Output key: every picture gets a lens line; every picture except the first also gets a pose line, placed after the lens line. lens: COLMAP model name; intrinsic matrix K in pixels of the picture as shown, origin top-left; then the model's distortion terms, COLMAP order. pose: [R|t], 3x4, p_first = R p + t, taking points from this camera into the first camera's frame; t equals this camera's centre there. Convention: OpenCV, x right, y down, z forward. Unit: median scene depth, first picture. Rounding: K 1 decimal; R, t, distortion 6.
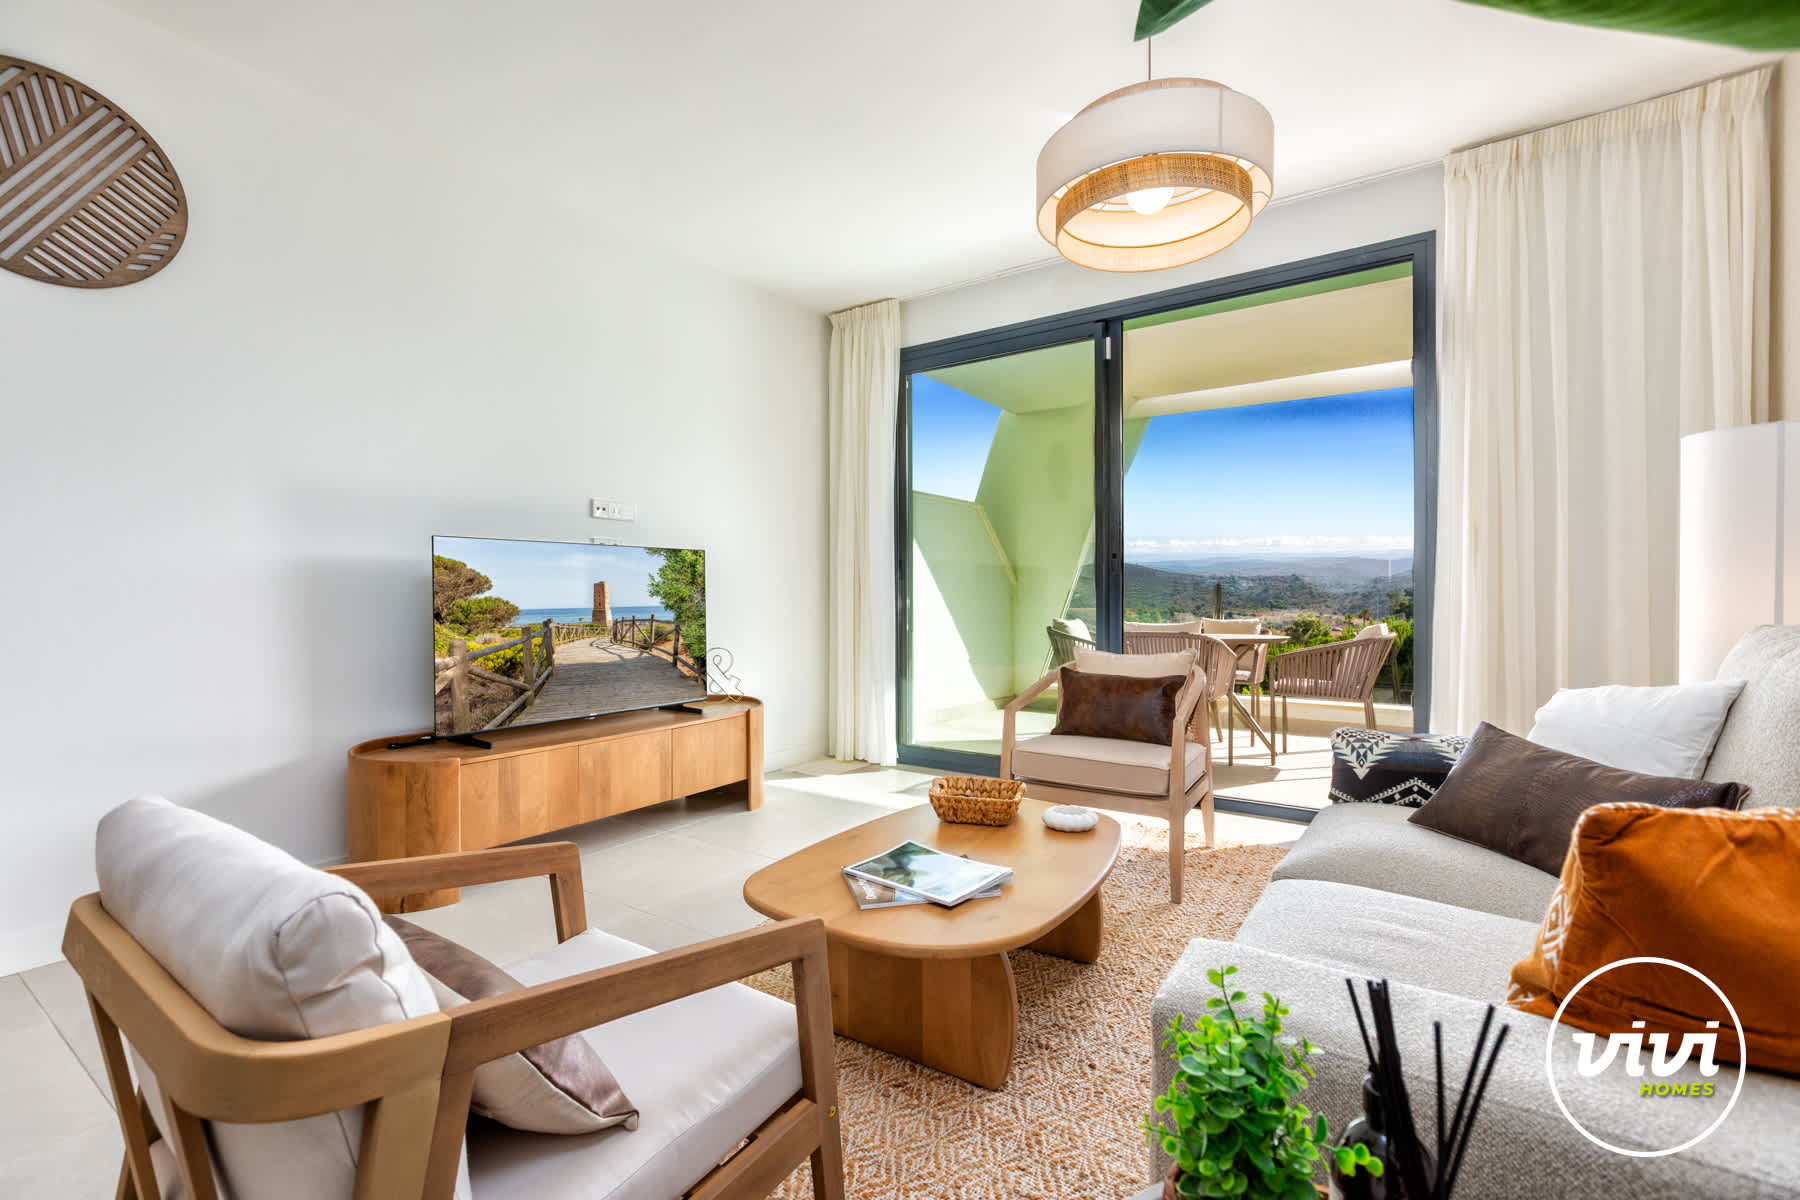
lens RADIAL K [[824.2, 0, 900.0], [0, 824.2, 600.0], [0, 0, 1]] dist [-0.000389, -0.000348]
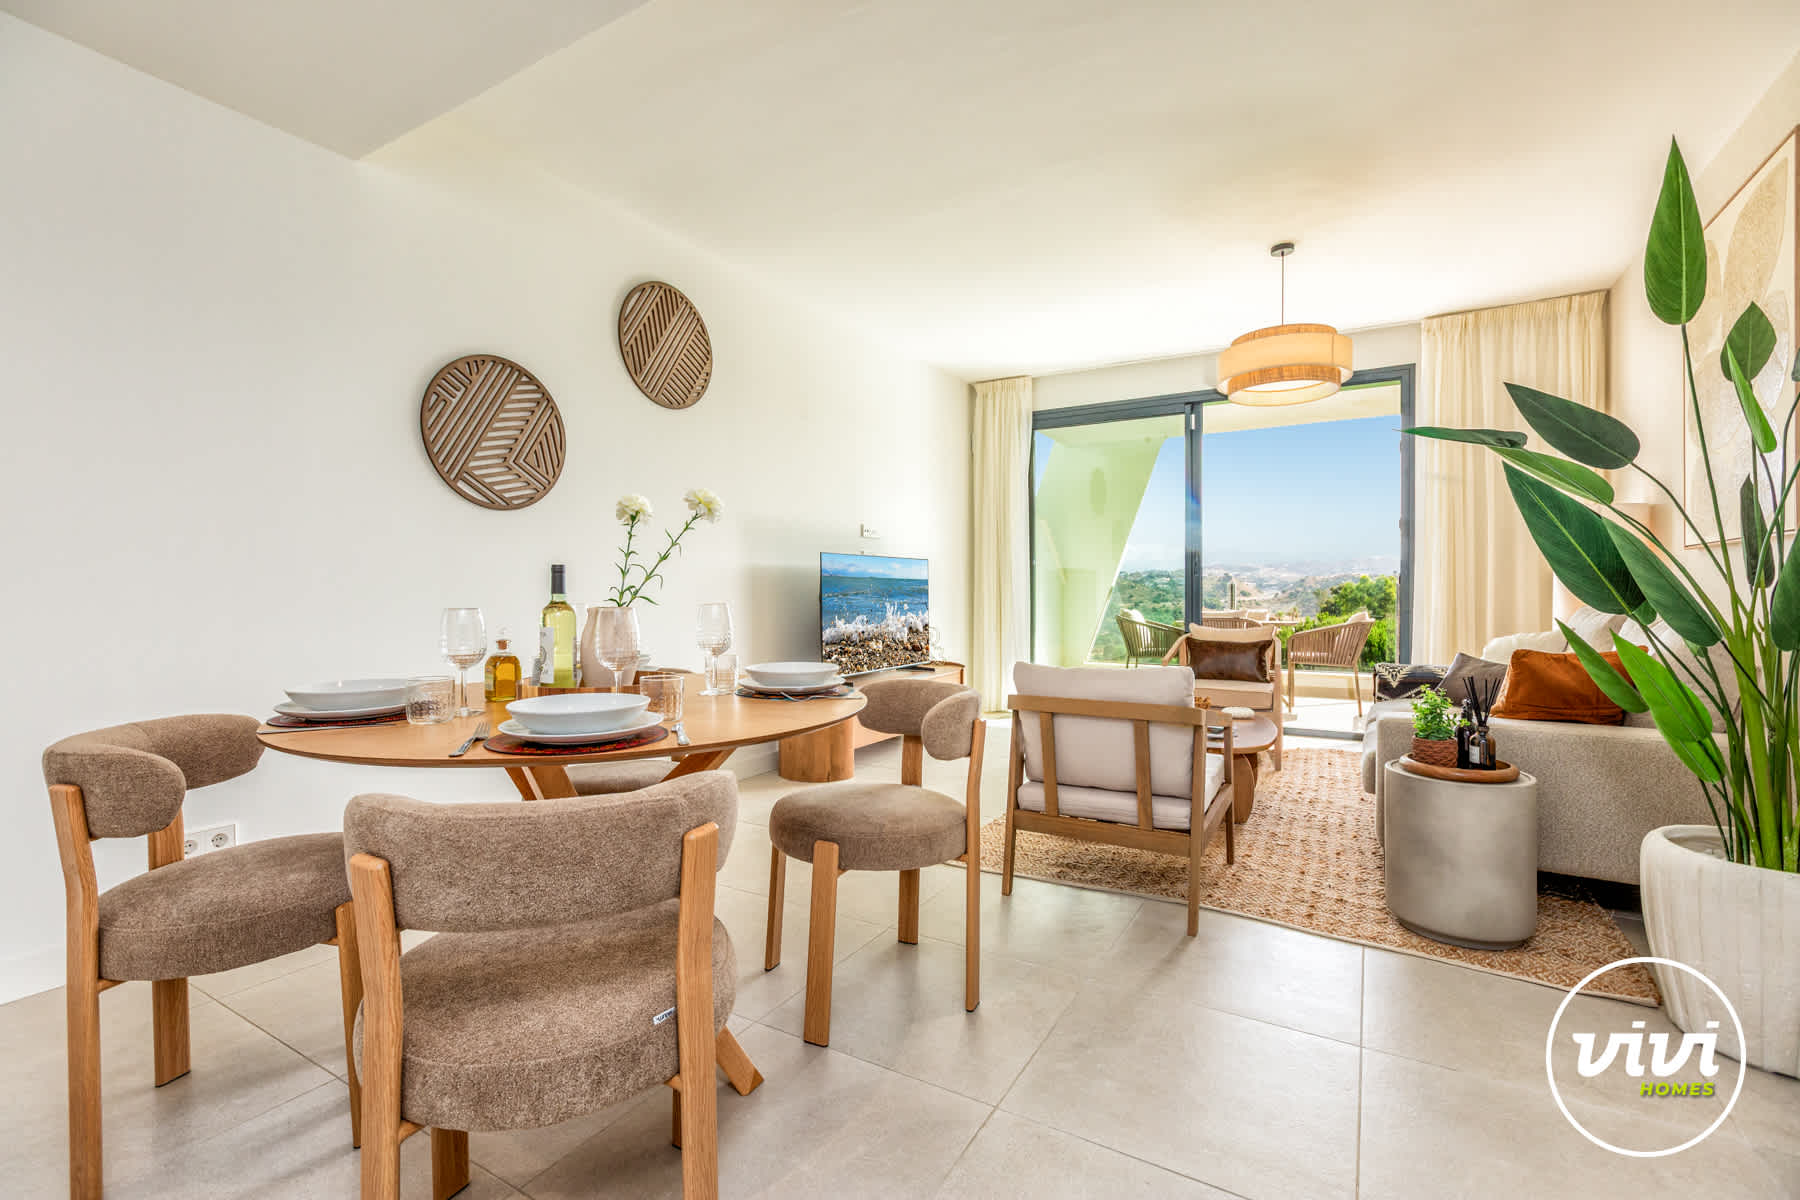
lens RADIAL K [[832.0, 0, 900.0], [0, 832.0, 600.0], [0, 0, 1]] dist [-0.000660, -0.000212]
pose [[0.997192, 0.001810, 0.074871, -0.494976], [-0.002089, 0.999991, 0.003656, 0.007434], [-0.074863, -0.003802, 0.997187, -0.567701]]
